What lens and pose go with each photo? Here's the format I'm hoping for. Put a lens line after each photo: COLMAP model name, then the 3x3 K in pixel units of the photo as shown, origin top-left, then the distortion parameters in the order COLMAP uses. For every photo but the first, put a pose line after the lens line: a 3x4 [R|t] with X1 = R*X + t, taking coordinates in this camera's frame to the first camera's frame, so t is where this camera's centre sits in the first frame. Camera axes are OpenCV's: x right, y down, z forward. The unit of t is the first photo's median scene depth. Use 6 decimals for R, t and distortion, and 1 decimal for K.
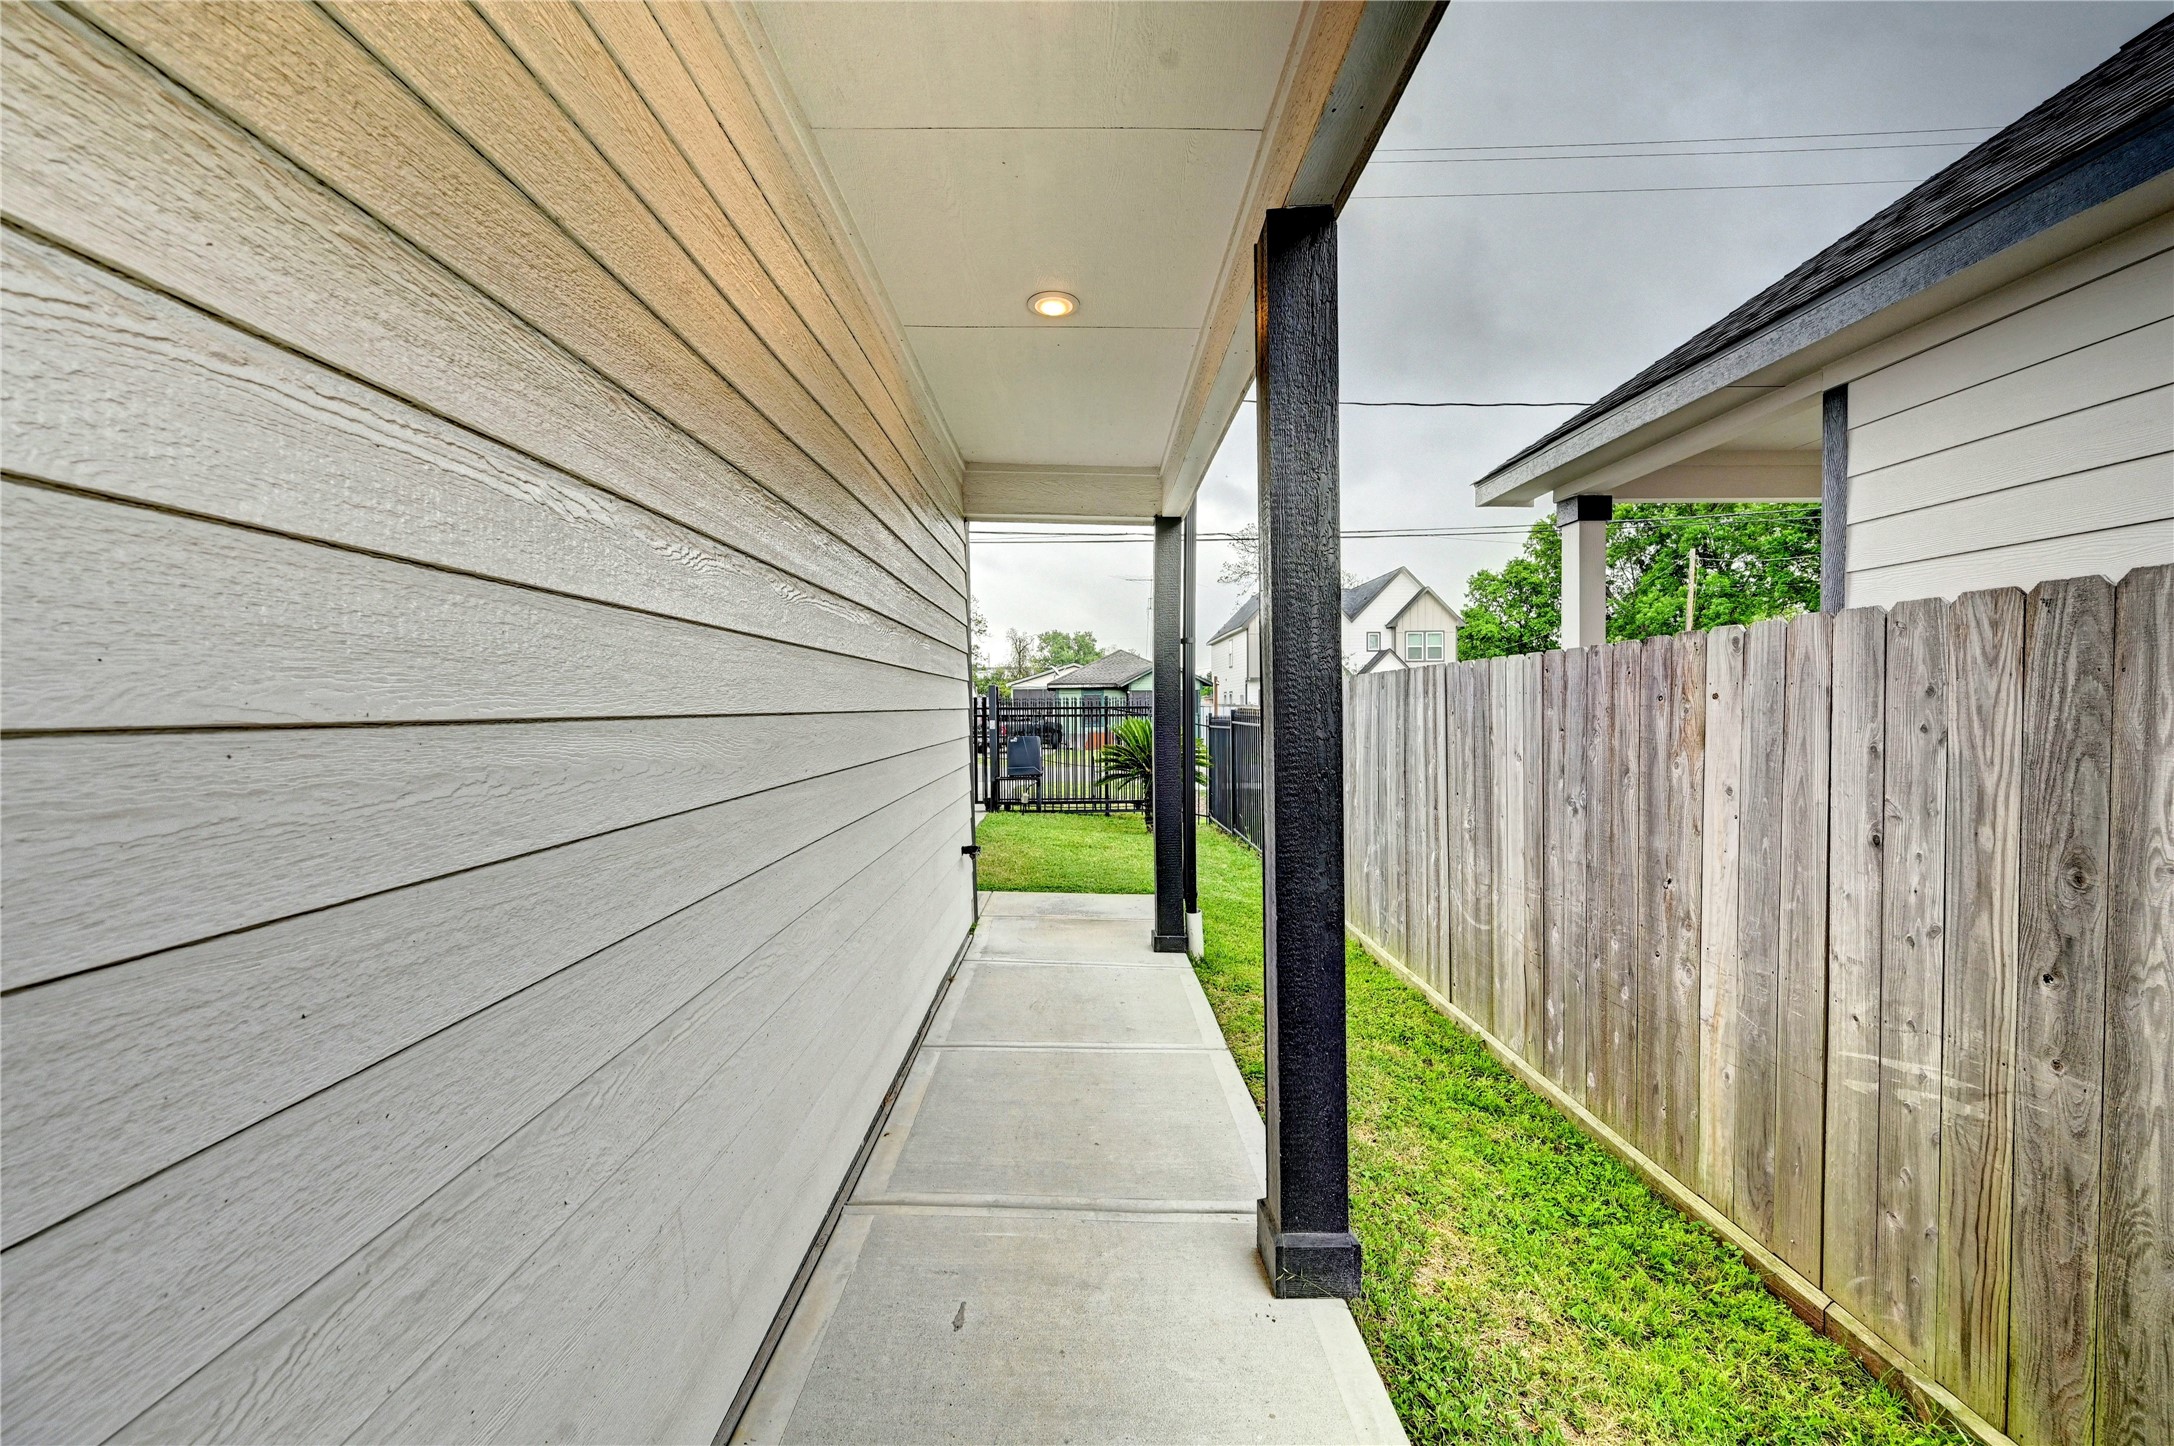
lens RADIAL K [[854.6, 0, 1087.0], [0, 854.6, 723.0], [0, 0, 1]] dist [0.001667, -0.000212]
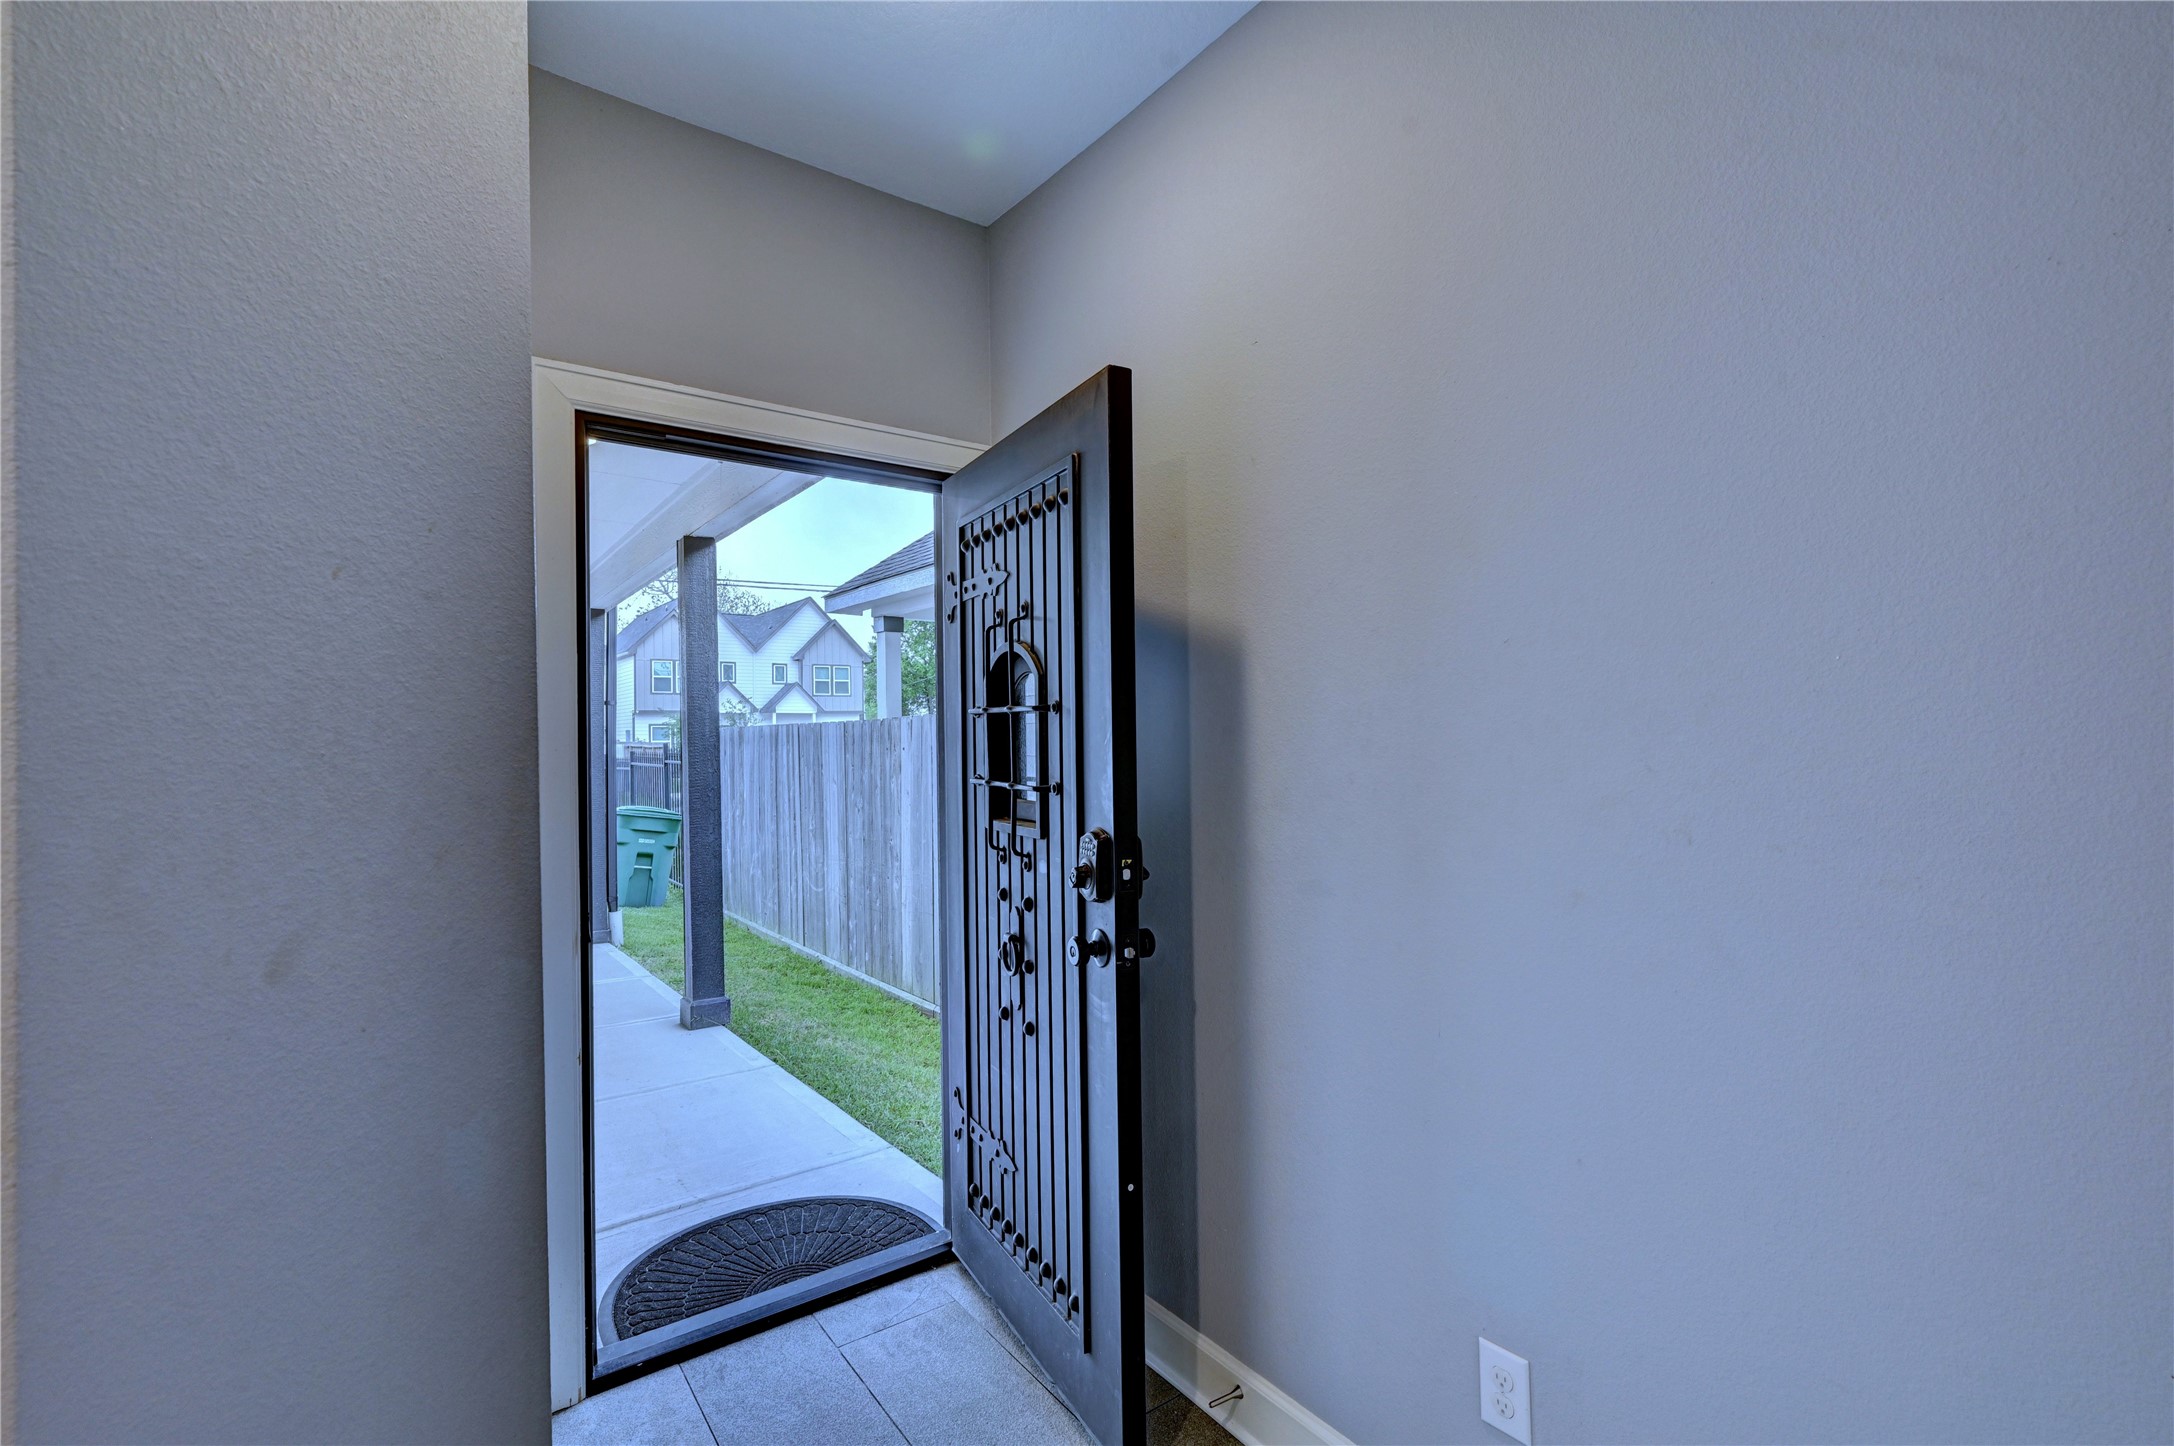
lens RADIAL K [[982.1, 0, 1081.4], [0, 982.1, 724.7], [0, 0, 1]] dist [-0.000604, -0.000008]
pose [[0.815980, 0.004361, 0.578064, -0.206533], [0.016870, 0.999366, -0.031353, -0.004426], [-0.577835, 0.035335, 0.815389, -0.813981]]
